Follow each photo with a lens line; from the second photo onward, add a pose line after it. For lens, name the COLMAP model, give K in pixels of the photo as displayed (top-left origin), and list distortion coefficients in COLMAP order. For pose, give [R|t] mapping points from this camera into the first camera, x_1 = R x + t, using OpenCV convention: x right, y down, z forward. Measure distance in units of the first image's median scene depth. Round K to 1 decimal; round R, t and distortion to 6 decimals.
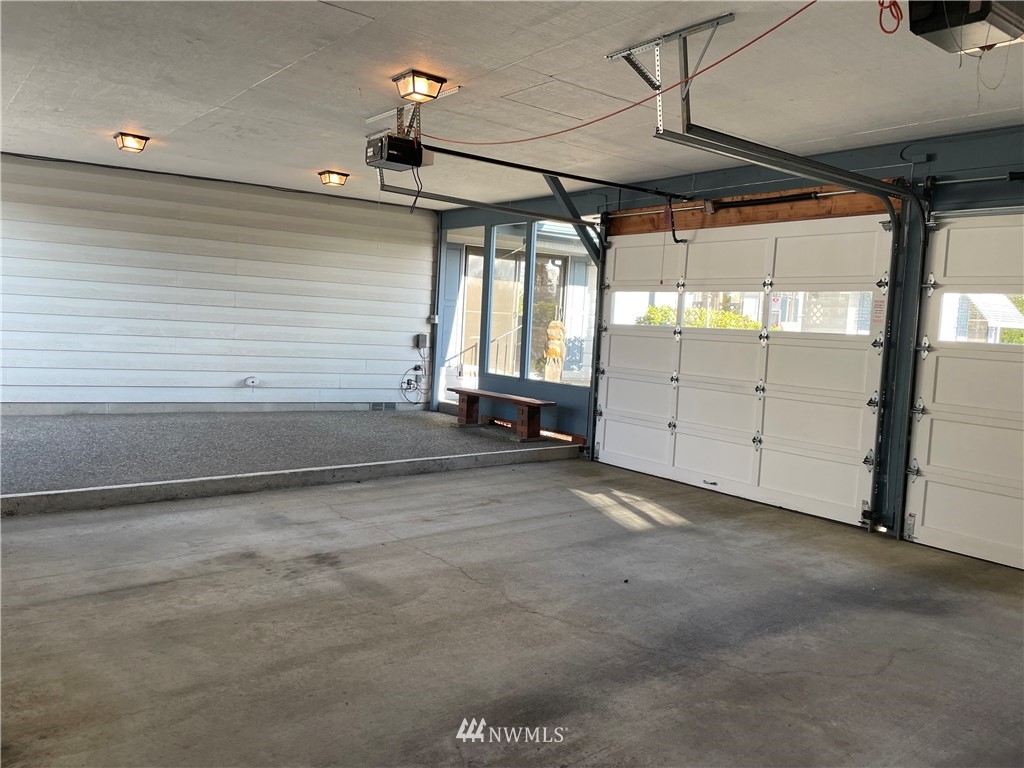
lens RADIAL K [[775.3, 0, 506.7], [0, 775.3, 375.8], [0, 0, 1]] dist [0.082186, -0.101230]
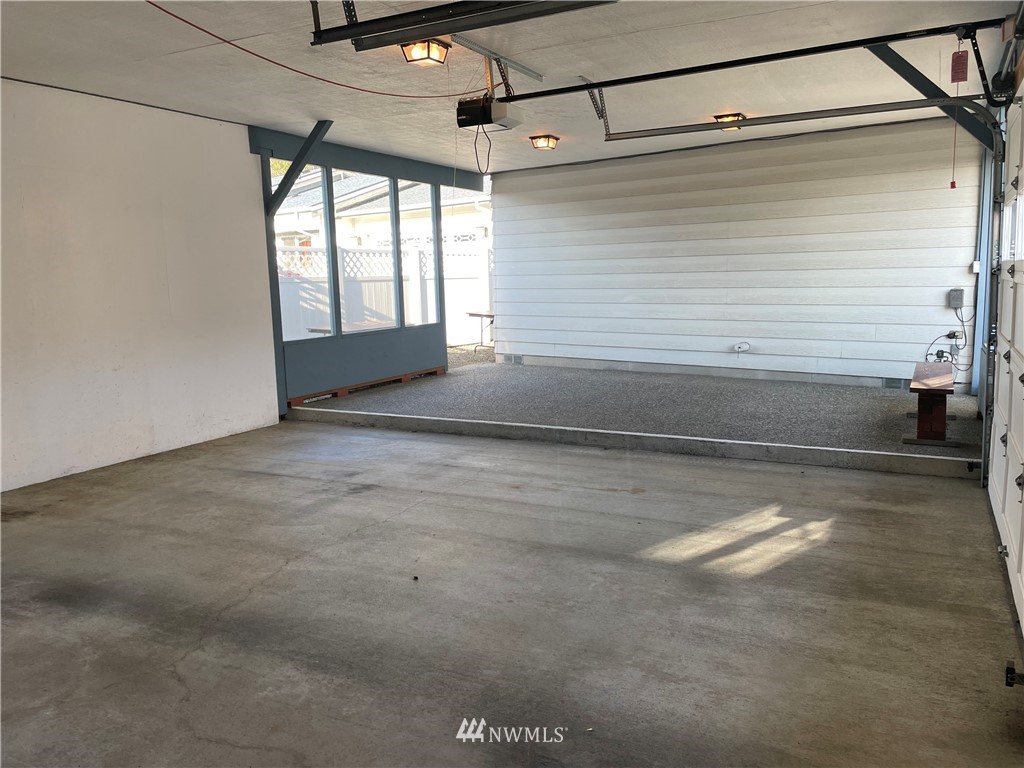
lens RADIAL K [[775.3, 0, 513.1], [0, 775.3, 376.4], [0, 0, 1]] dist [0.082186, -0.101230]
pose [[0.405036, 0.058942, -0.912399, 0.883512], [-0.021507, 0.998258, 0.054941, -0.006881], [0.914048, -0.002630, 0.405598, 0.686842]]
